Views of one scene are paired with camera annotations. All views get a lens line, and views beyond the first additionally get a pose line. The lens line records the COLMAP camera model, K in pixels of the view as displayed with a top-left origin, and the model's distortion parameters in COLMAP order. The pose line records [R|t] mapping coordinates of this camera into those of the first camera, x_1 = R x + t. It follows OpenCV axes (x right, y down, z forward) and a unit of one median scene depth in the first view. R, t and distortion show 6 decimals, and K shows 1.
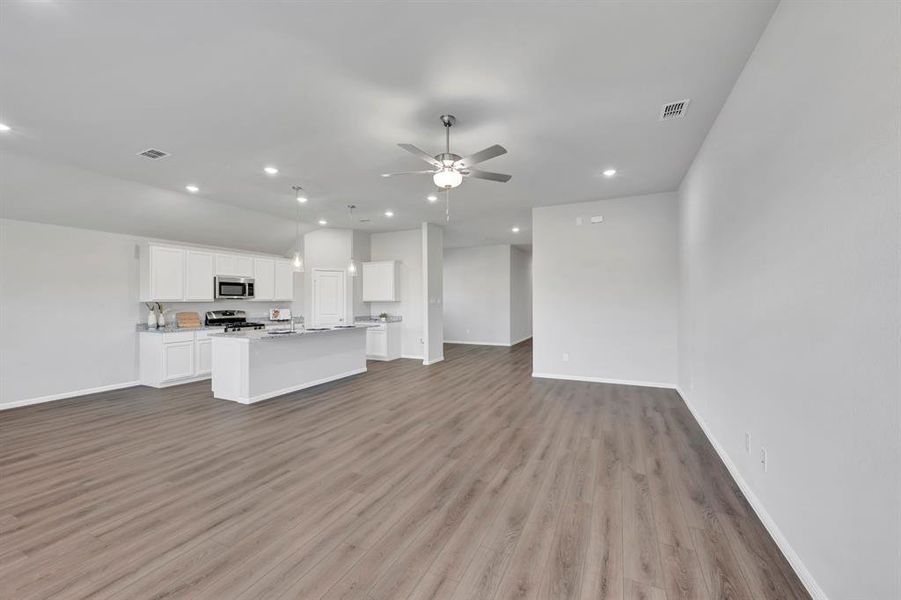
lens RADIAL K [[356.5, 0, 452.2], [0, 356.5, 294.1], [0, 0, 1]] dist [0.000658, 0.000341]
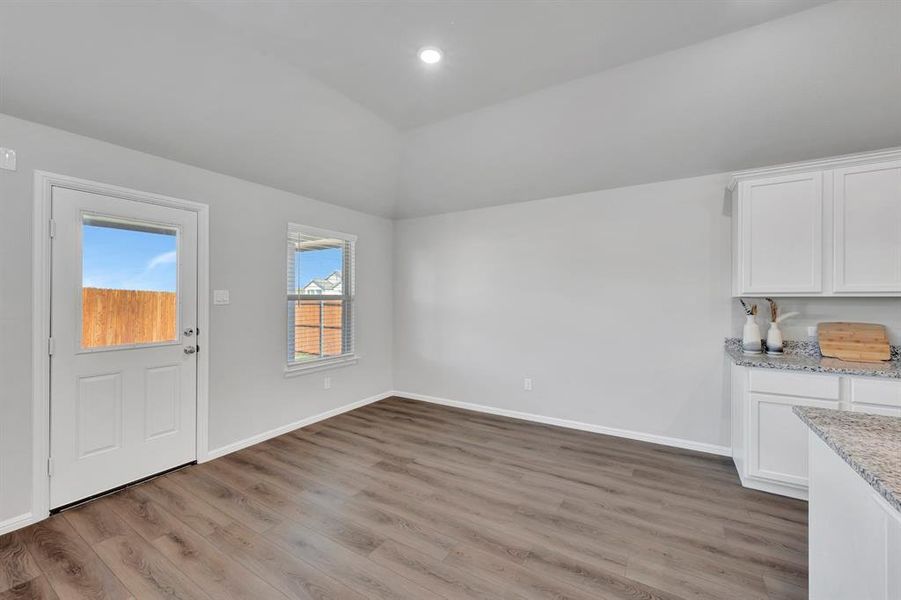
lens RADIAL K [[356.5, 0, 452.4], [0, 356.5, 296.6], [0, 0, 1]] dist [0.000658, 0.000341]
pose [[-0.109768, -0.000185, -0.993957, -0.524173], [0.018479, 0.999827, -0.002227, 0.024539], [0.993785, -0.018612, -0.109746, 1.088928]]
